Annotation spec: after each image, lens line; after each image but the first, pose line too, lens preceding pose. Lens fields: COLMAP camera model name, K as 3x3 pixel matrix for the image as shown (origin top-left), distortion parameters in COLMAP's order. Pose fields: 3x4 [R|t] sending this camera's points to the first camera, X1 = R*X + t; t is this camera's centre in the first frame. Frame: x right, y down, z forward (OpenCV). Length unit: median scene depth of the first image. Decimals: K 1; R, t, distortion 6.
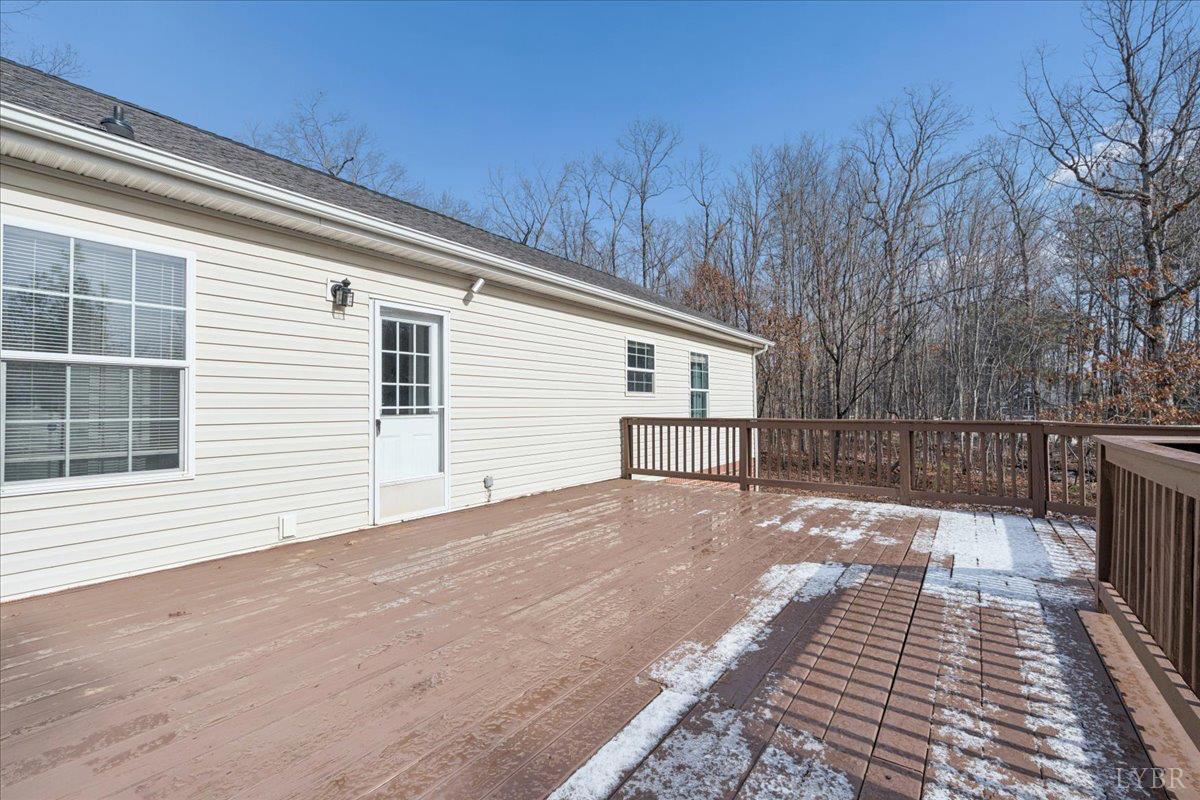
lens RADIAL K [[530.7, 0, 602.1], [0, 530.7, 399.5], [0, 0, 1]] dist [-0.005158, 0.000858]
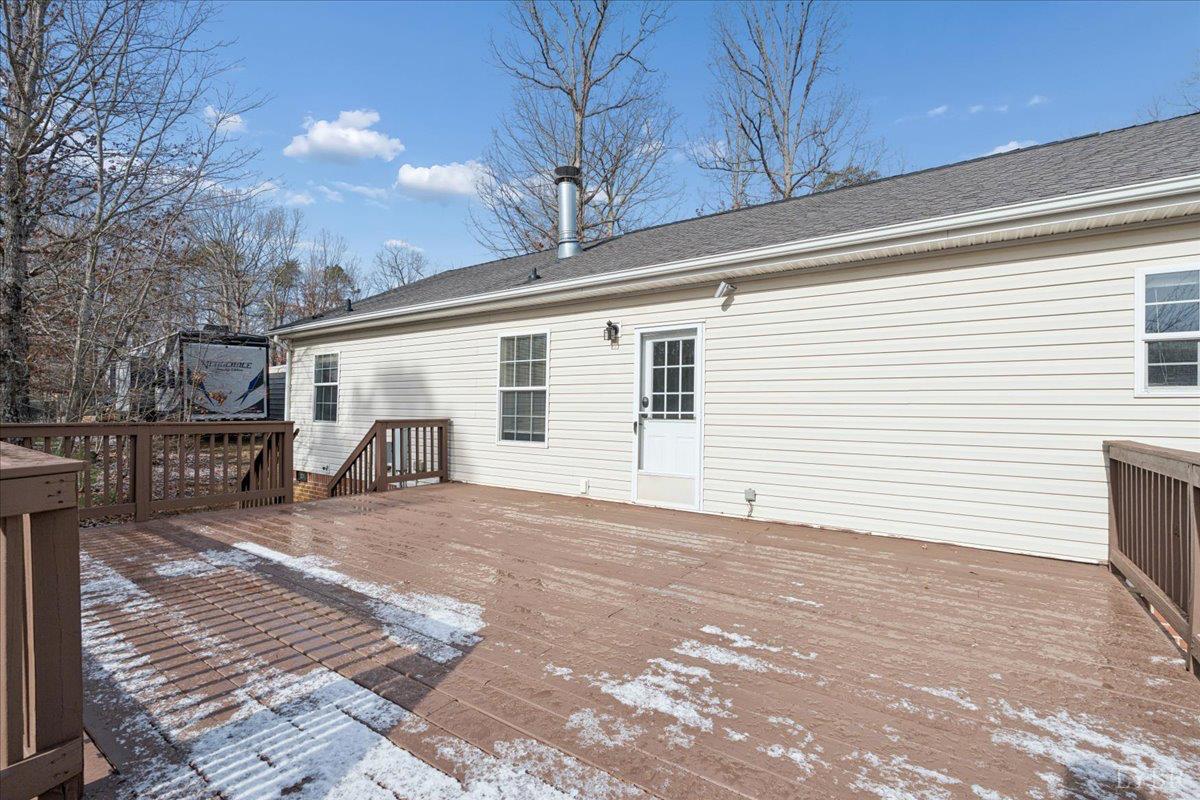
lens RADIAL K [[530.7, 0, 596.8], [0, 530.7, 410.2], [0, 0, 1]] dist [-0.005158, 0.000858]
pose [[0.002597, -0.000321, -0.999997, 1.287286], [-0.001297, 0.999999, -0.000324, 0.015532], [0.999996, 0.001298, 0.002597, 1.332536]]
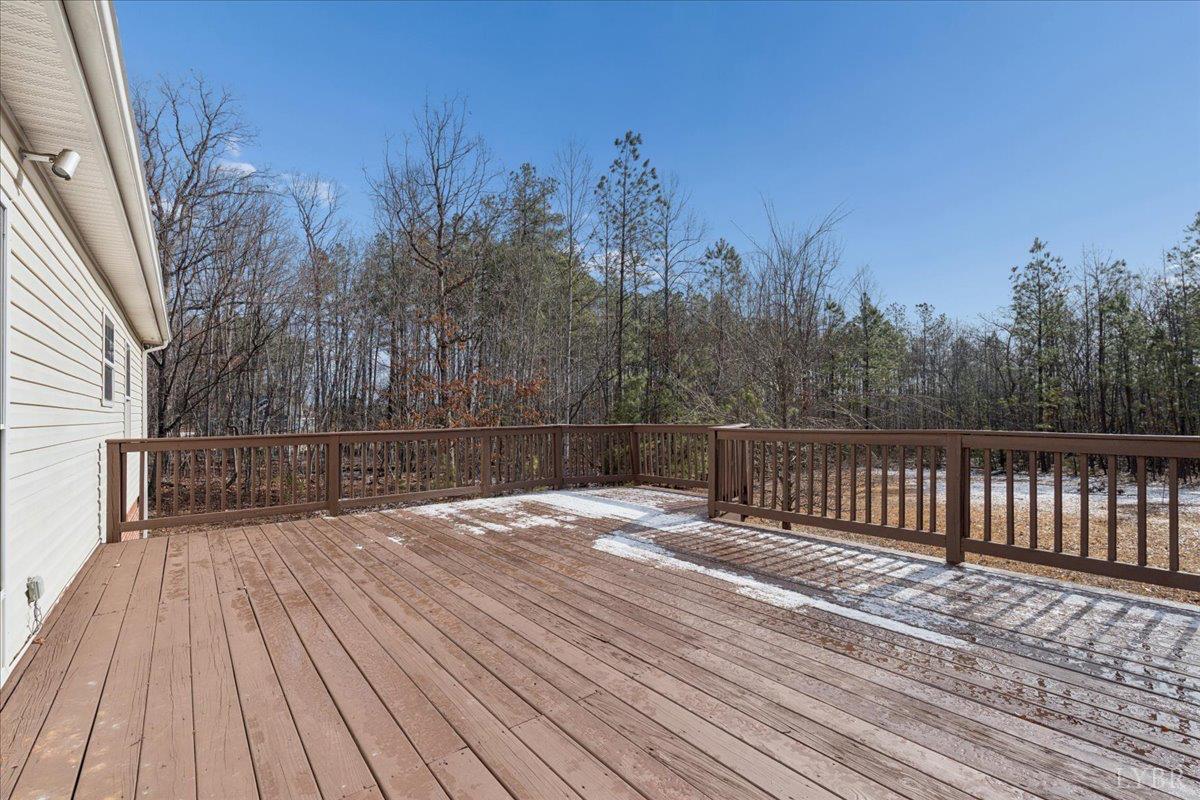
lens RADIAL K [[530.7, 0, 602.0], [0, 530.7, 400.9], [0, 0, 1]] dist [-0.005158, 0.000858]
pose [[0.286878, 0.017441, 0.957808, -0.930984], [0.005715, 0.999785, -0.019917, 0.006727], [-0.957950, 0.011187, 0.286717, 0.724956]]
